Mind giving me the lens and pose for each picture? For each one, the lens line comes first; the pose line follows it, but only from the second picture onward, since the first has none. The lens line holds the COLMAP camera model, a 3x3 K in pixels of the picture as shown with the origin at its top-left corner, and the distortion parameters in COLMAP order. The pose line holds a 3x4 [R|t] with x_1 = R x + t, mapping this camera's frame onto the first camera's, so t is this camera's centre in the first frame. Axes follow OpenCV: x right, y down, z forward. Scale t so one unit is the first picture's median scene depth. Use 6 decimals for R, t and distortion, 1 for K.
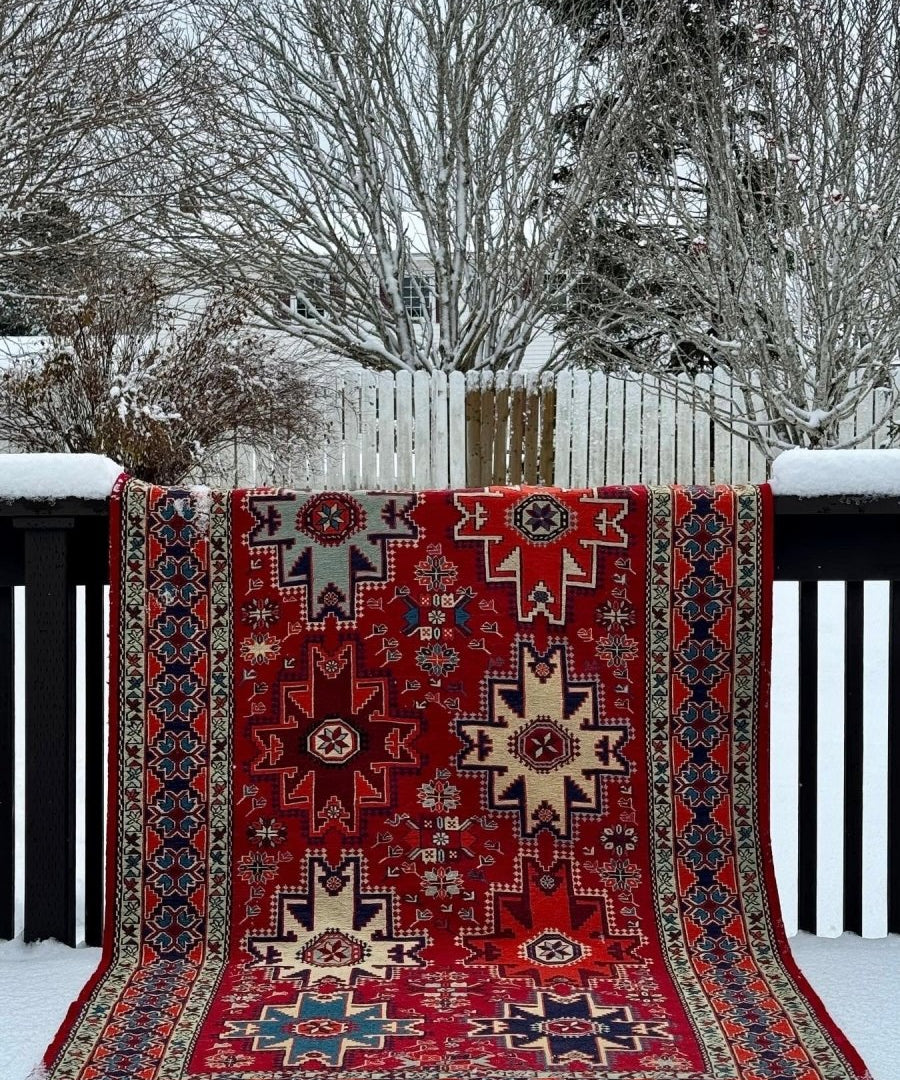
lens RADIAL K [[903.9, 0, 450.0], [0, 903.9, 540.0], [0, 0, 1]] dist [-0.008009, -0.006177]
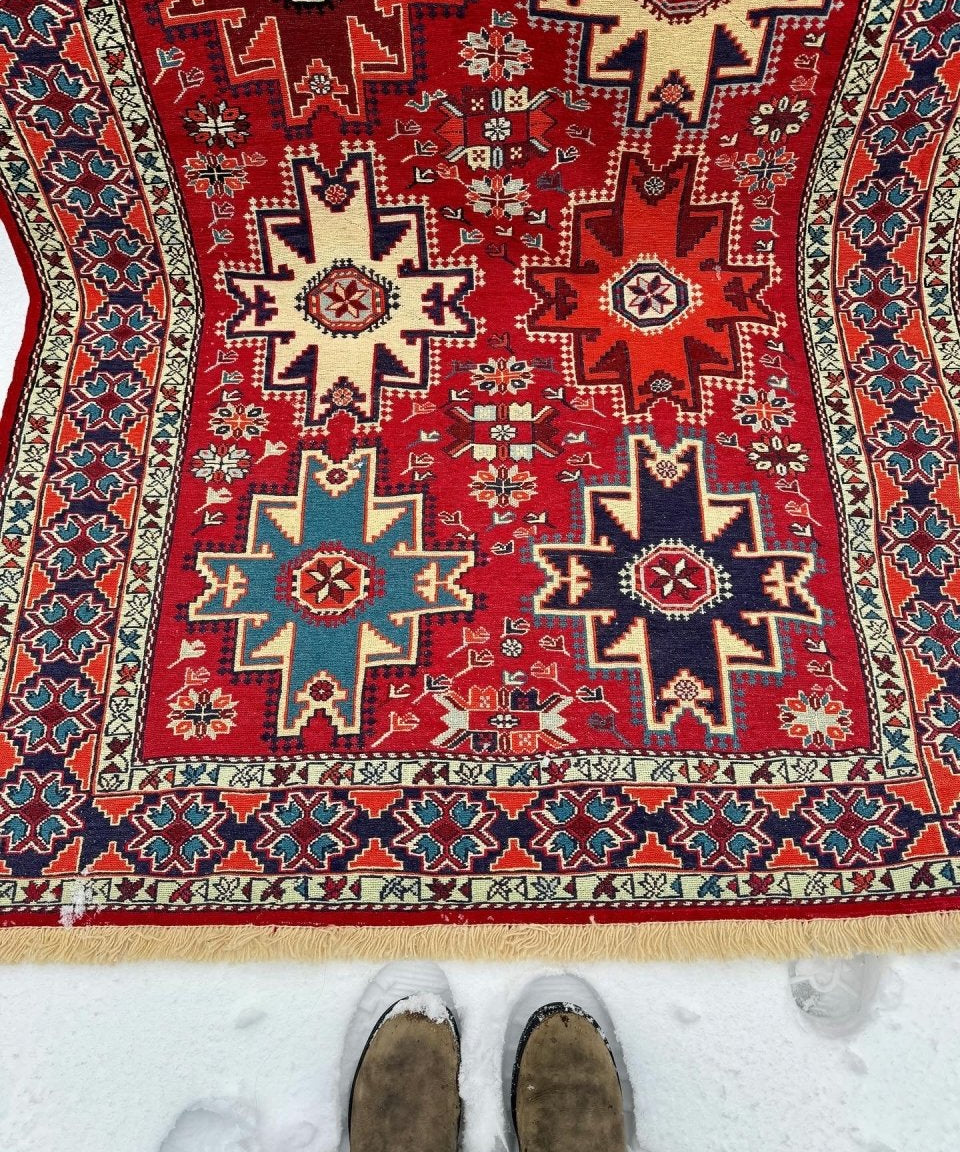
lens RADIAL K [[915.5, 0, 480.0], [0, 915.5, 576.0], [0, 0, 1]] dist [0.147448, -0.235991]
pose [[0.999809, 0.018477, -0.006439, -0.012792], [-0.004293, 0.528213, 0.849101, -0.057900], [0.019090, -0.848911, 0.528191, 0.404909]]
